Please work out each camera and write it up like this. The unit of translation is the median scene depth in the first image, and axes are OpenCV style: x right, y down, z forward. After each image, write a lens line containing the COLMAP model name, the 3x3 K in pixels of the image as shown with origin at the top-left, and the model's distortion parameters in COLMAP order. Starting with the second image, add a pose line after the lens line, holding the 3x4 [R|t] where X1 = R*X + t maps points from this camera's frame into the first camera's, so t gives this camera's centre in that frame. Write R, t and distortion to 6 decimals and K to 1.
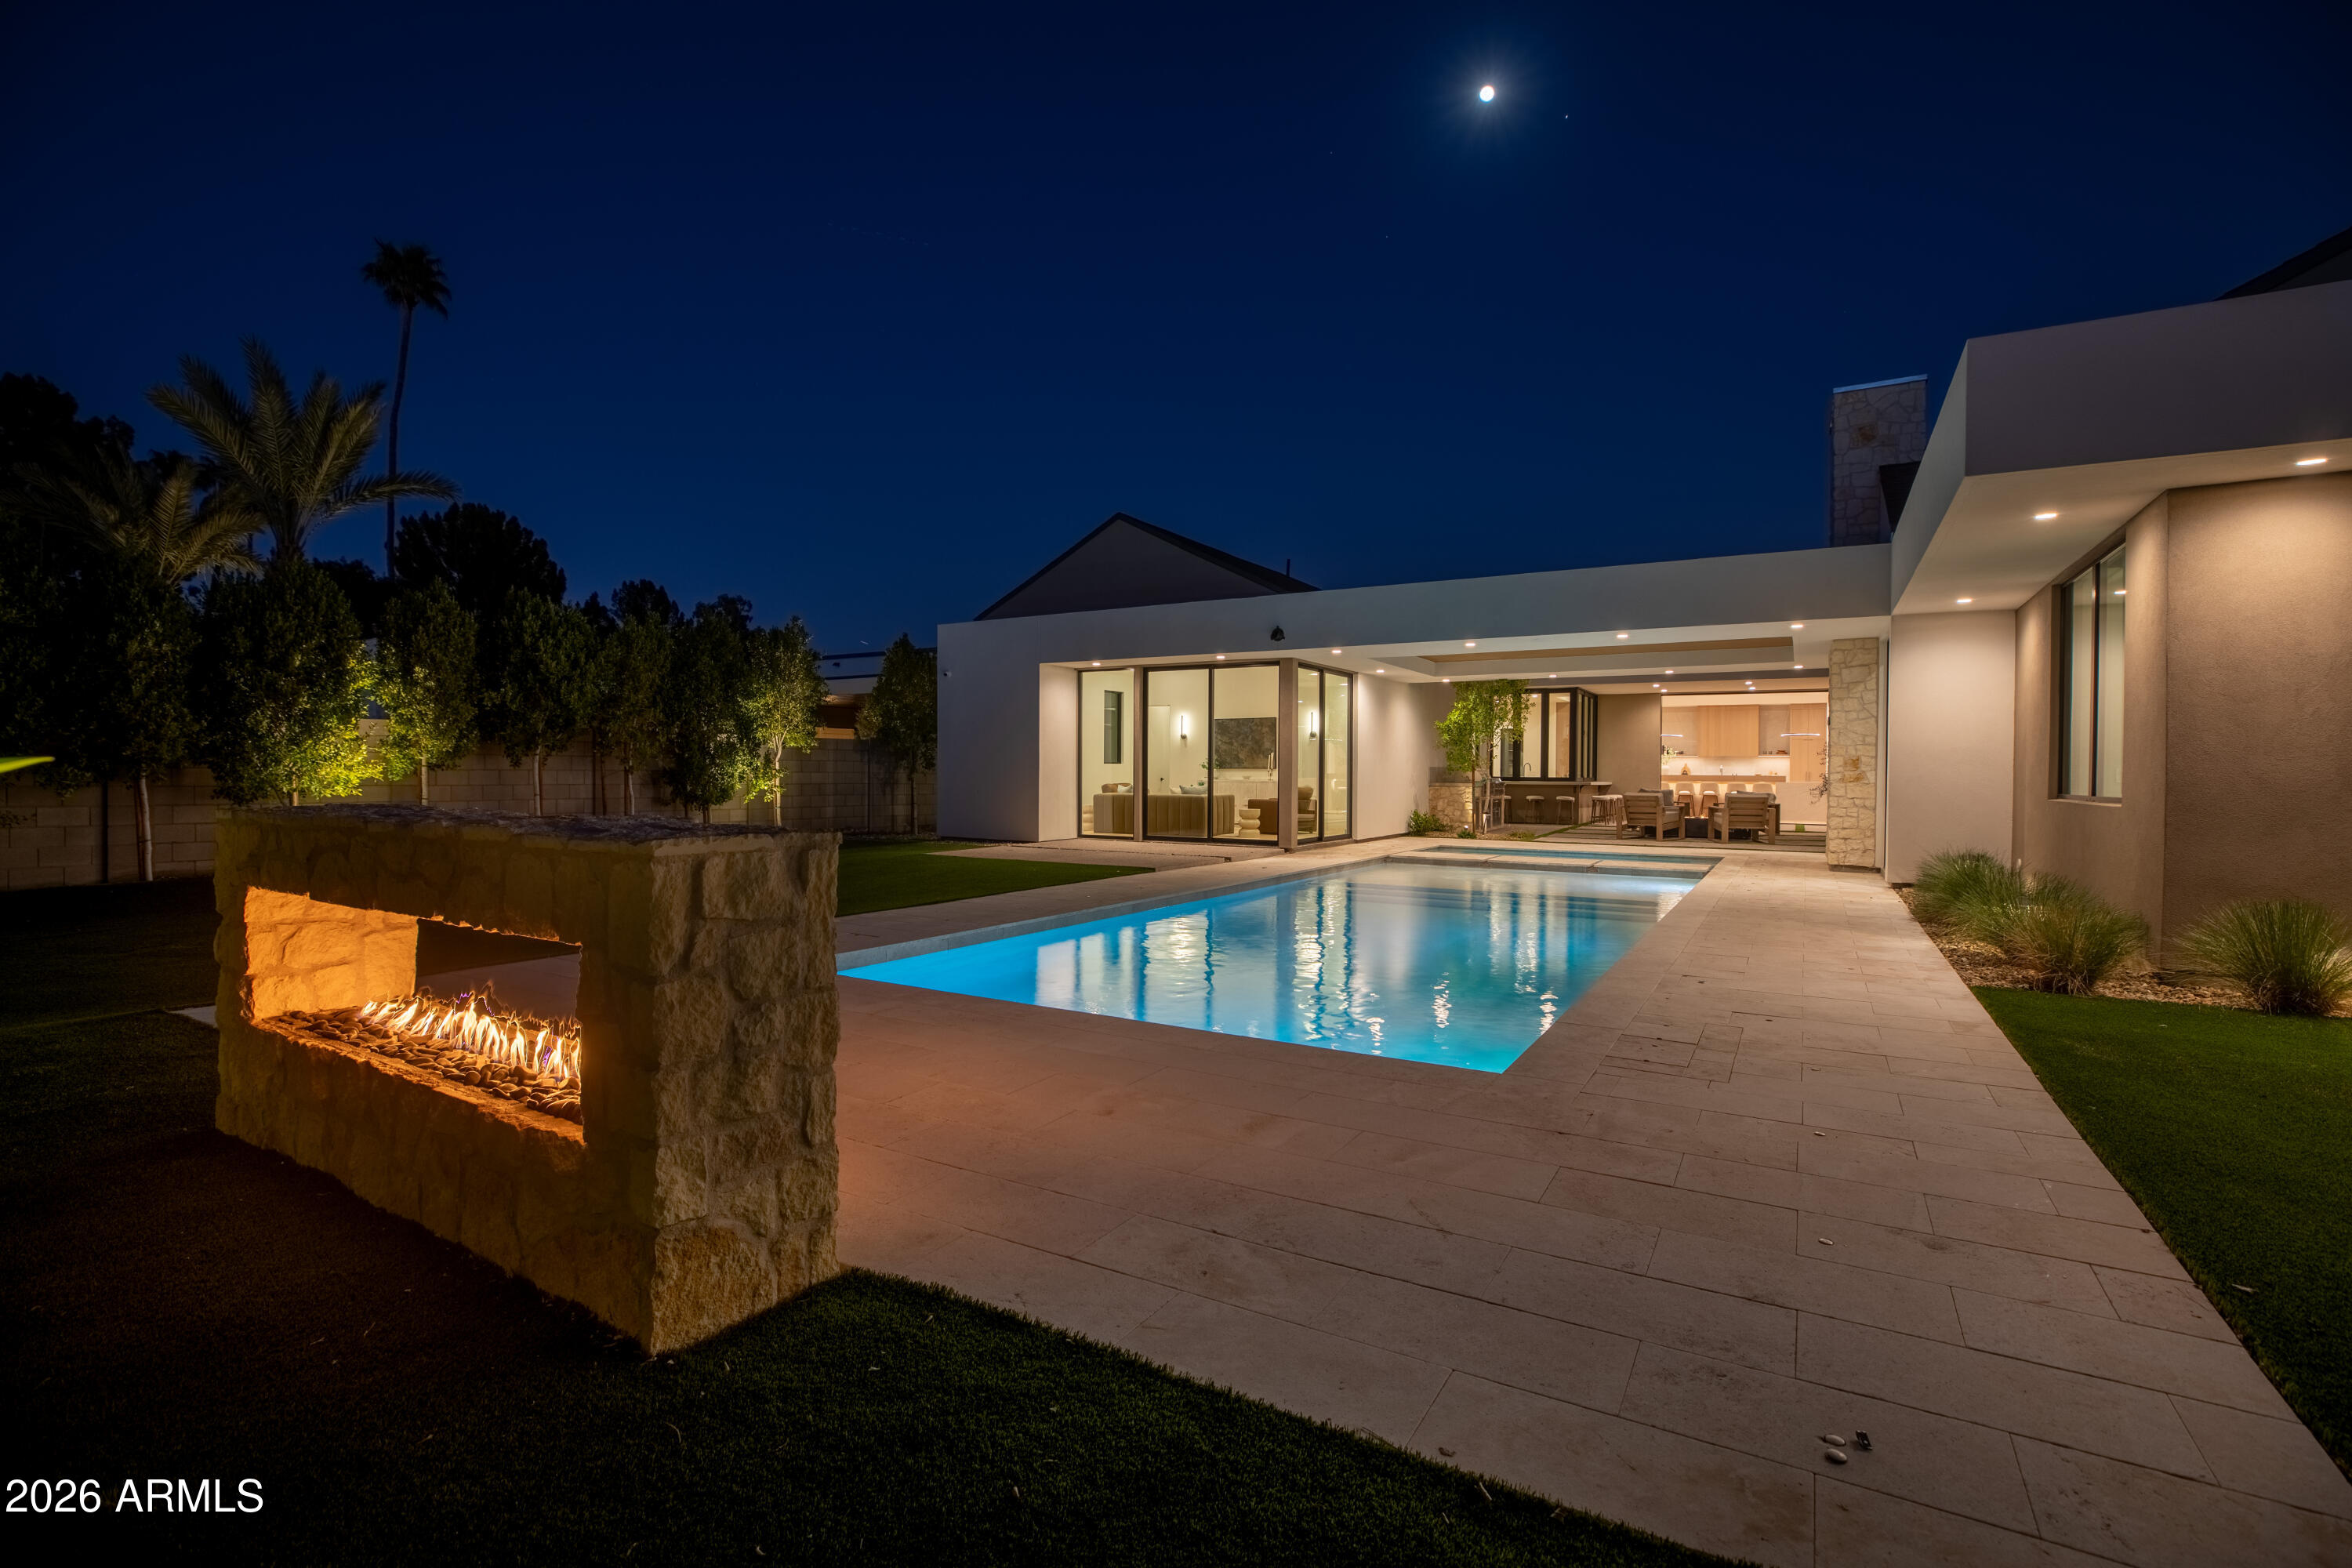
lens RADIAL K [[1064.8, 0, 1173.4], [0, 1064.8, 781.7], [0, 0, 1]] dist [-0.037956, 0.007497]
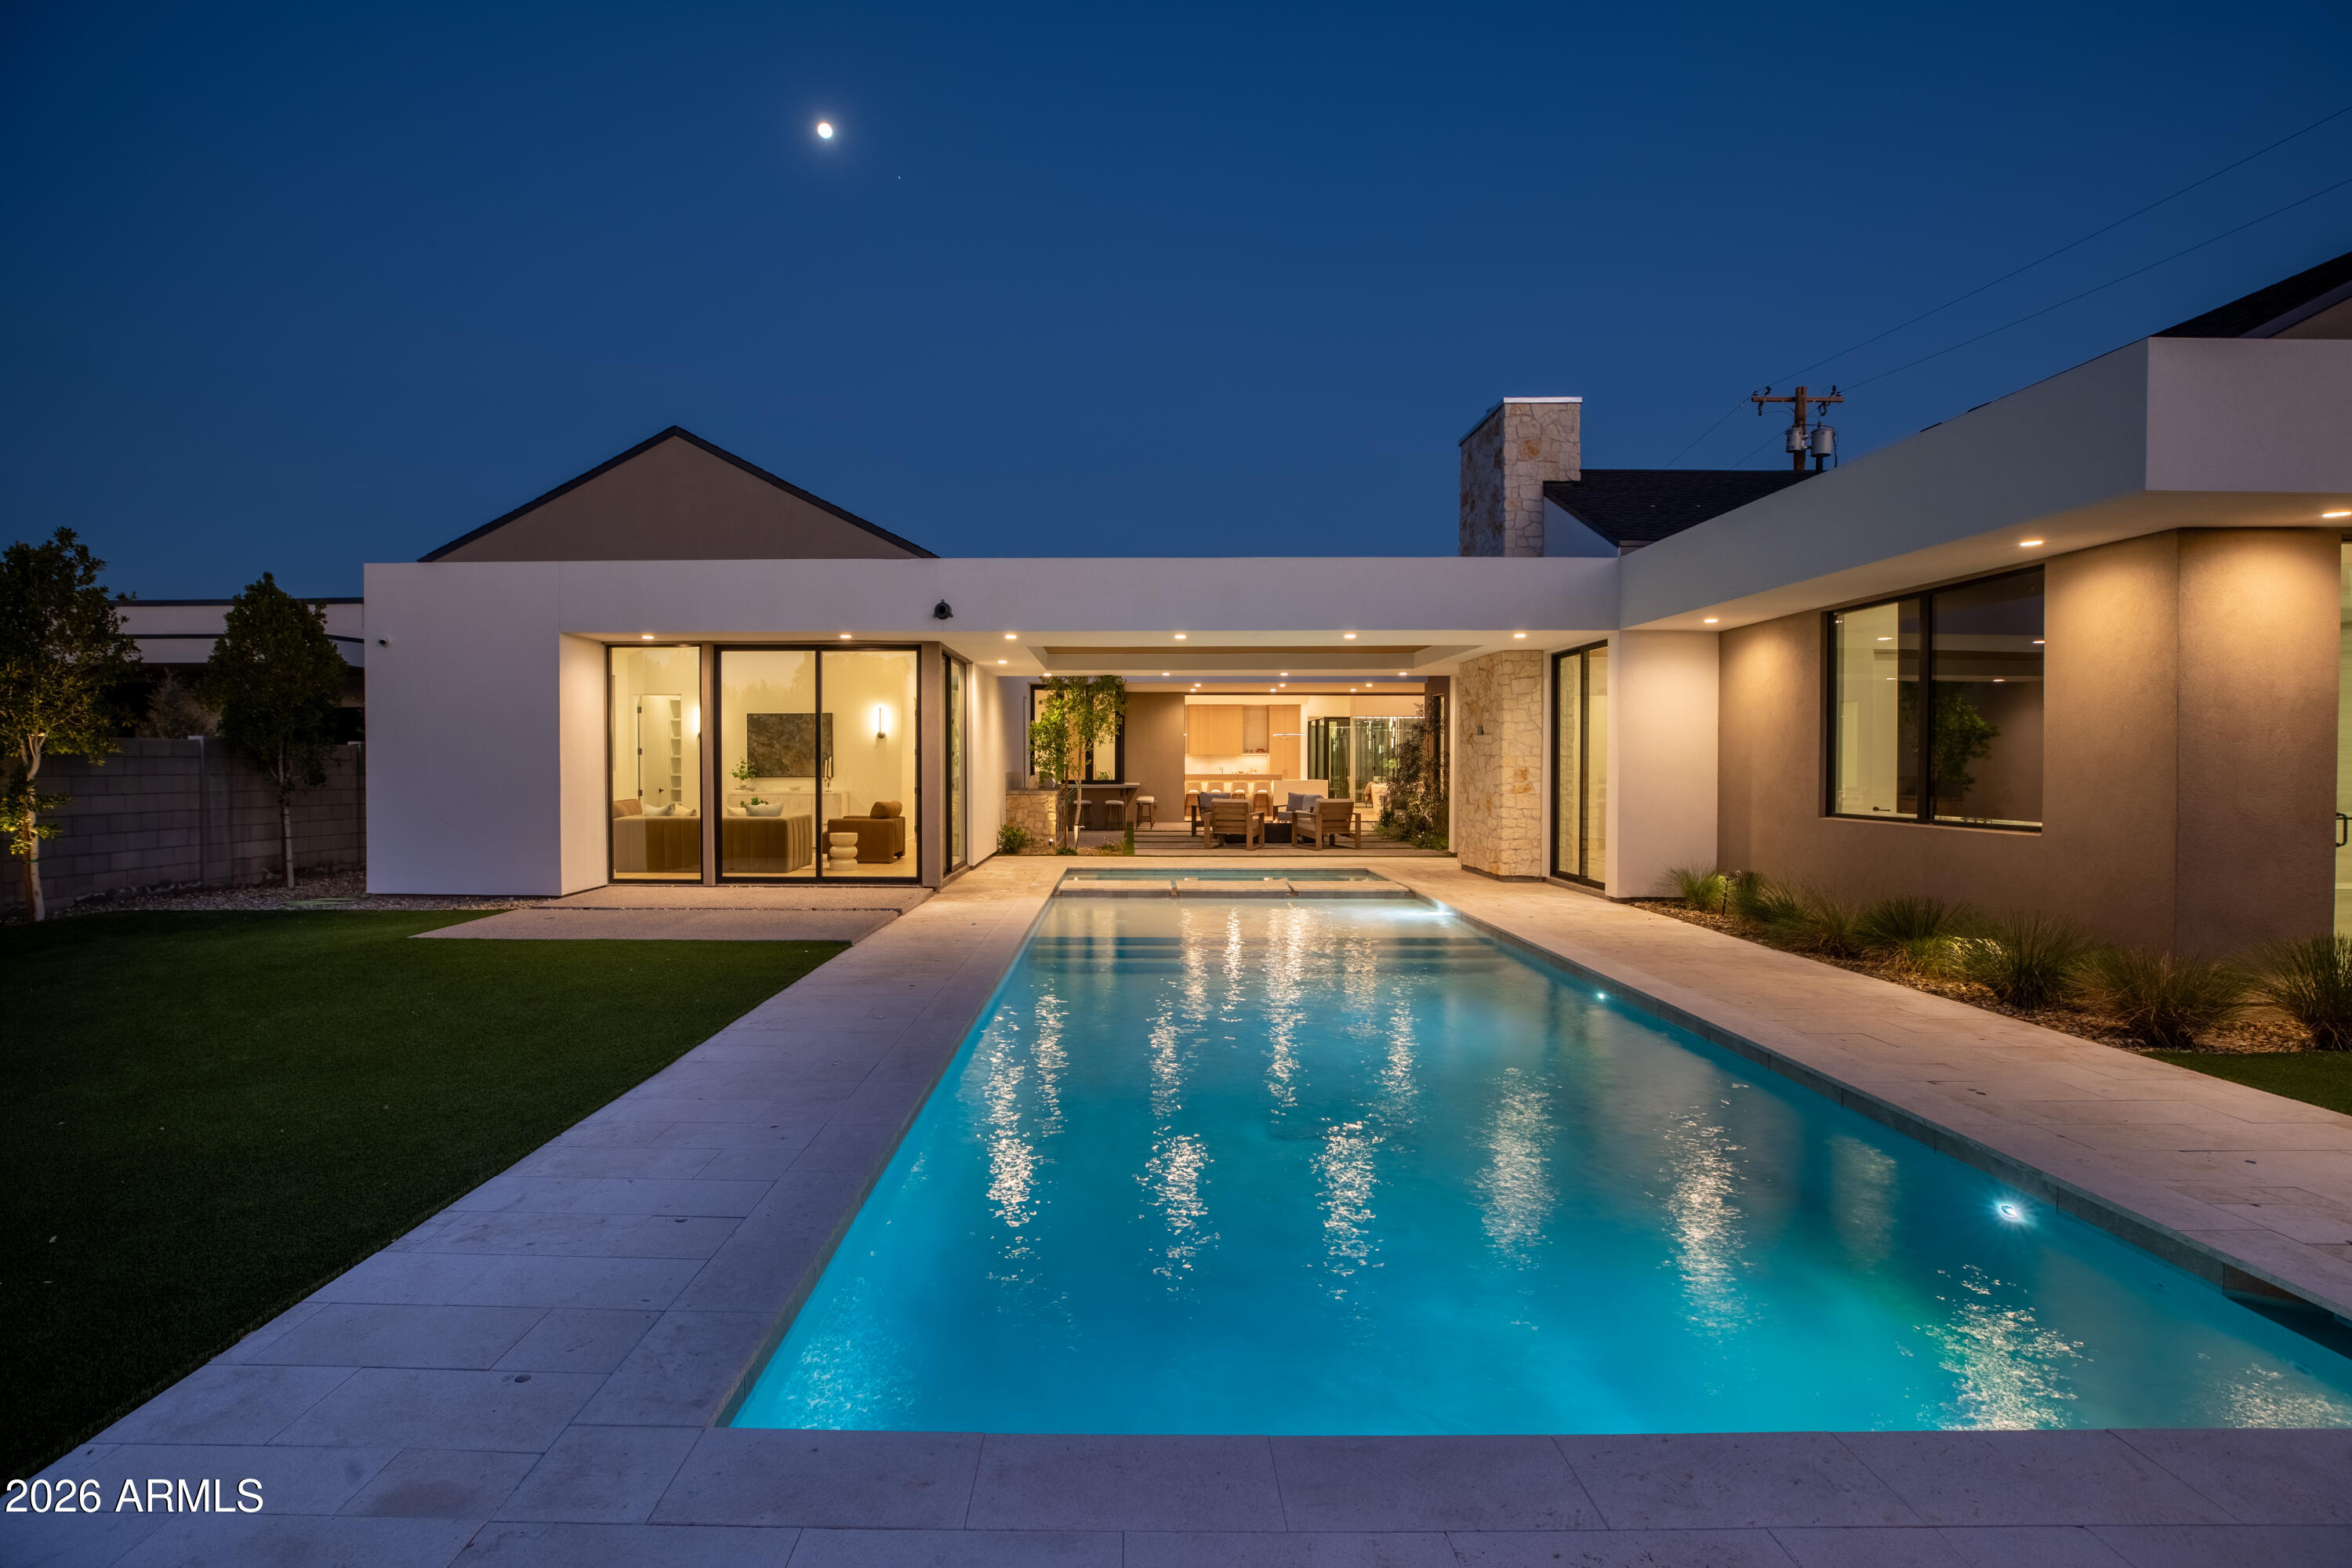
lens RADIAL K [[1064.8, 0, 1117.3], [0, 1064.8, 795.8], [0, 0, 1]] dist [-0.037956, 0.007497]
pose [[0.866123, -0.021603, 0.499364, -0.138425], [0.009859, 0.999610, 0.026145, -0.019247], [-0.499734, -0.017722, 0.865998, 0.217117]]
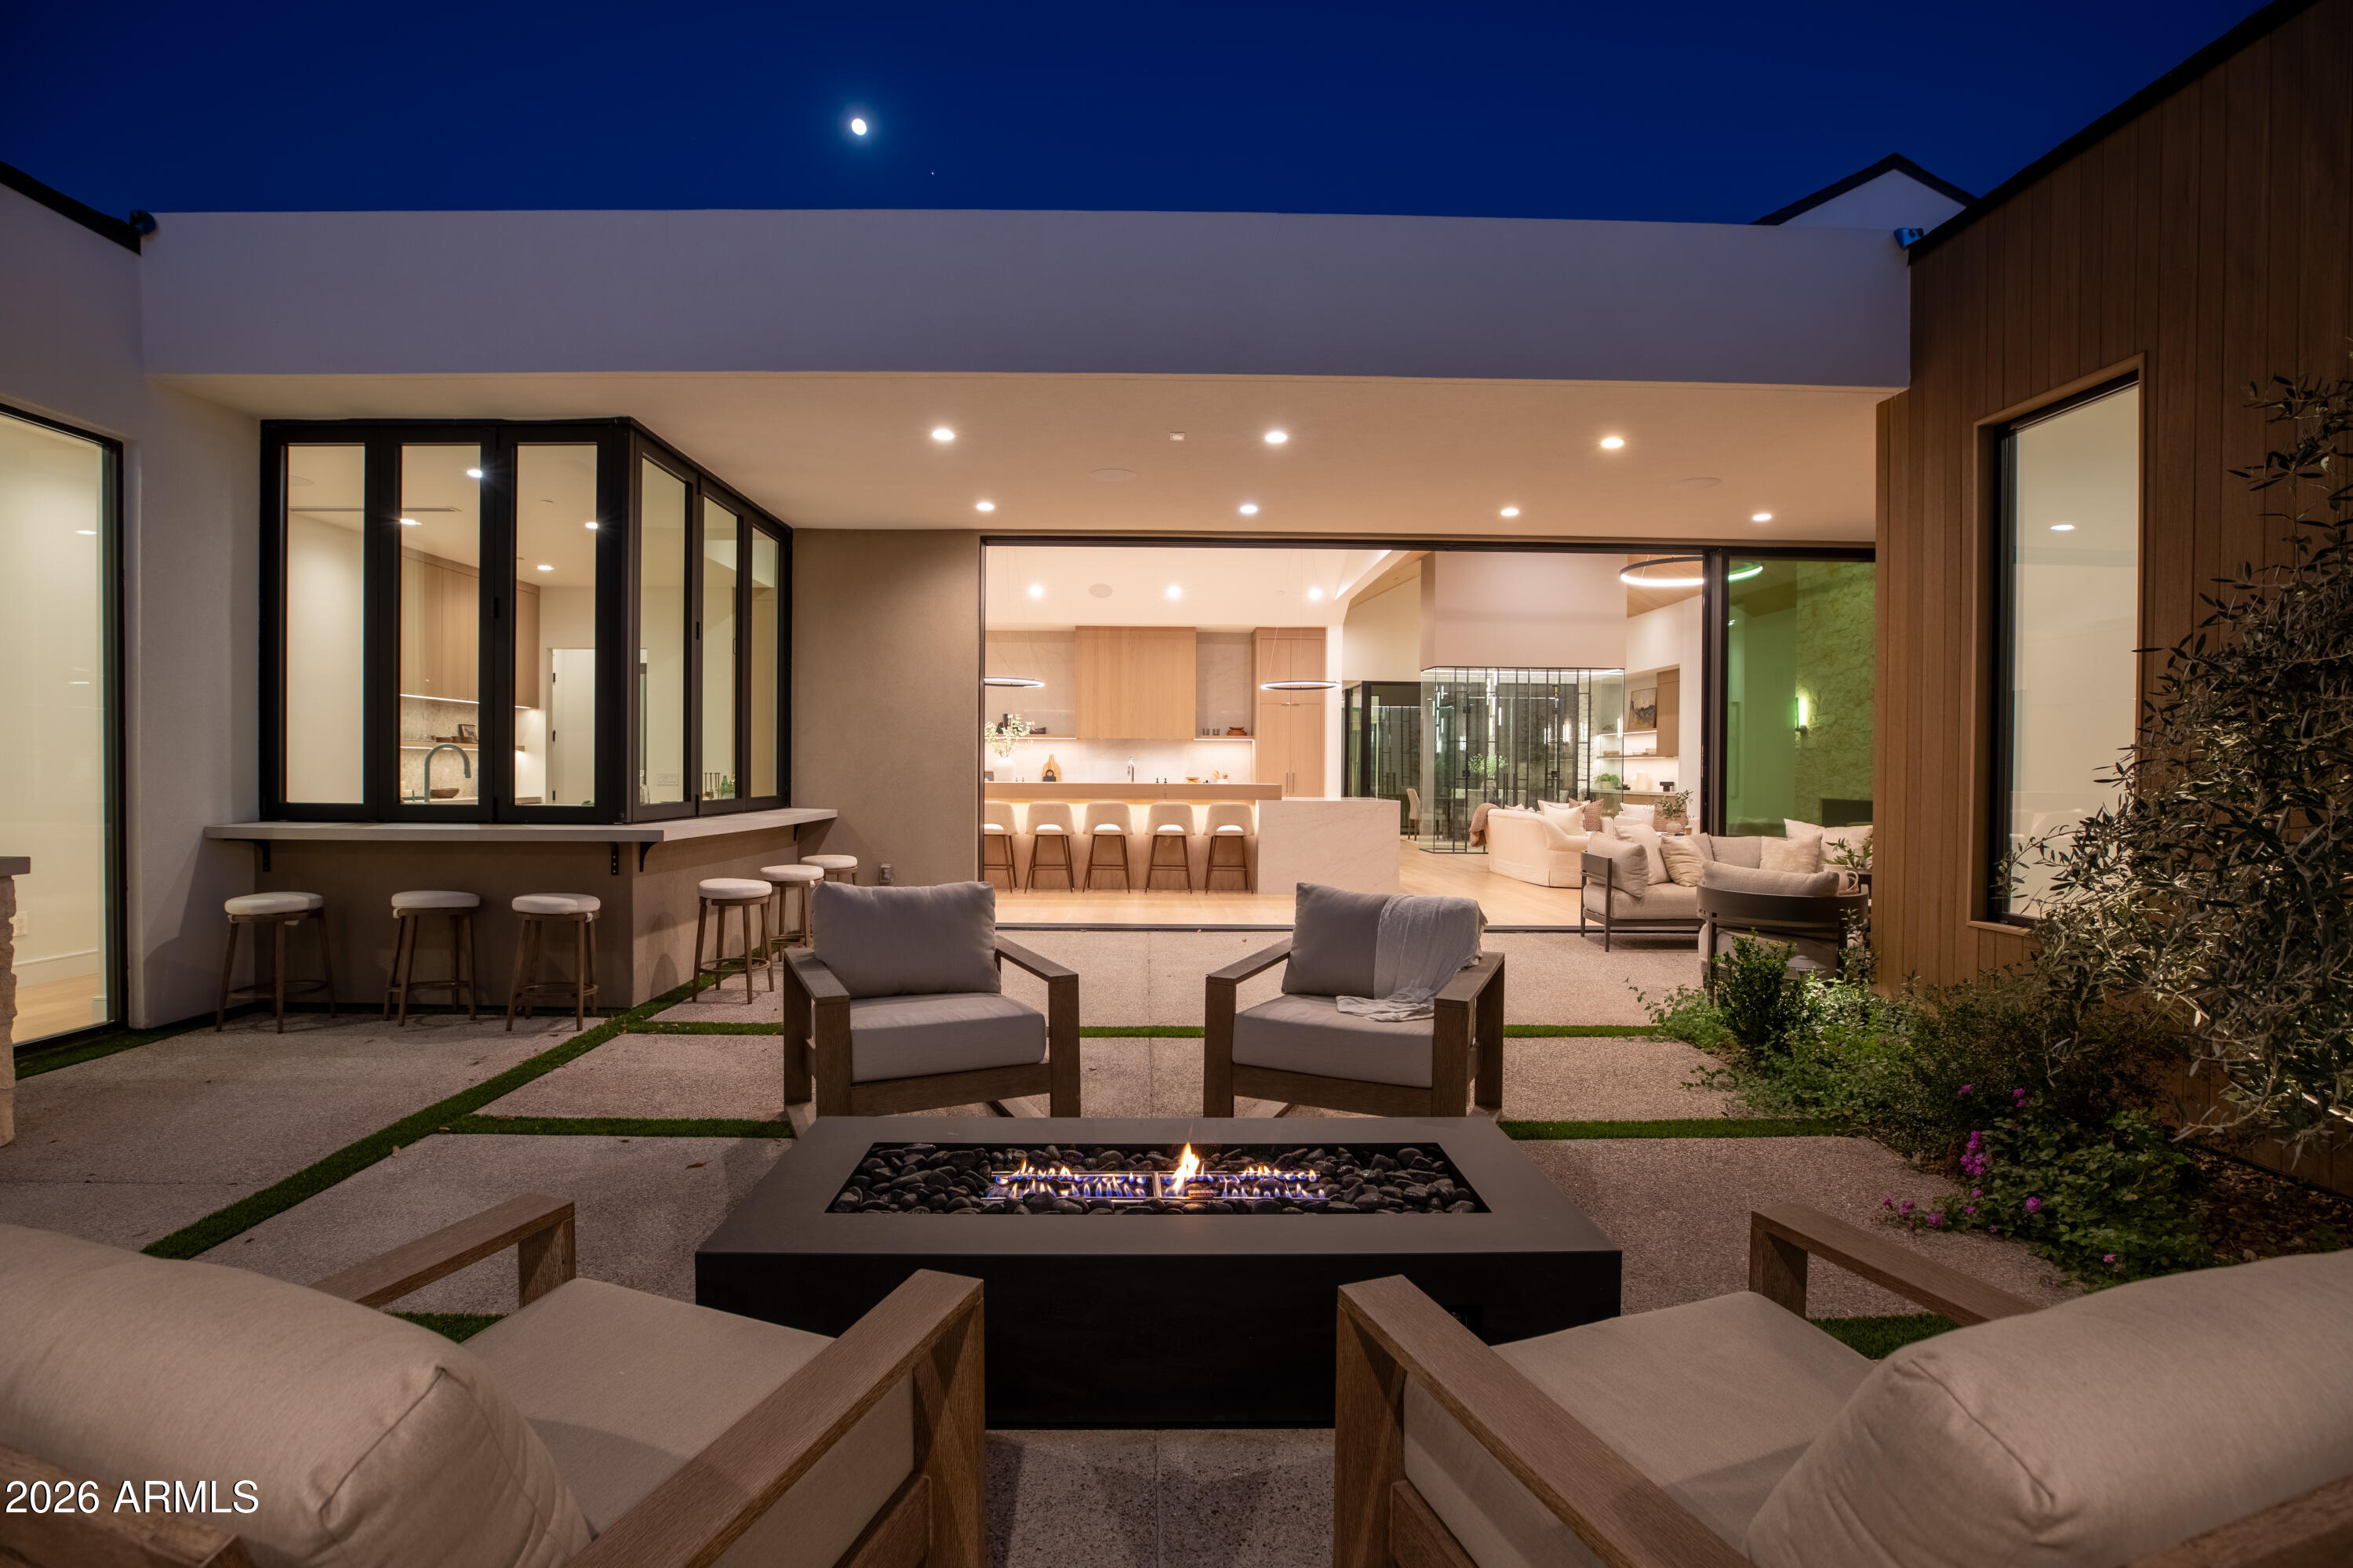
lens RADIAL K [[1065.3, 0, 1168.3], [0, 1065.3, 779.8], [0, 0, 1]] dist [-0.037956, 0.007497]
pose [[0.846108, -0.006243, 0.532975, 0.465361], [0.004996, 0.999980, 0.003783, -0.013346], [-0.532988, -0.000538, 0.846123, 0.960735]]
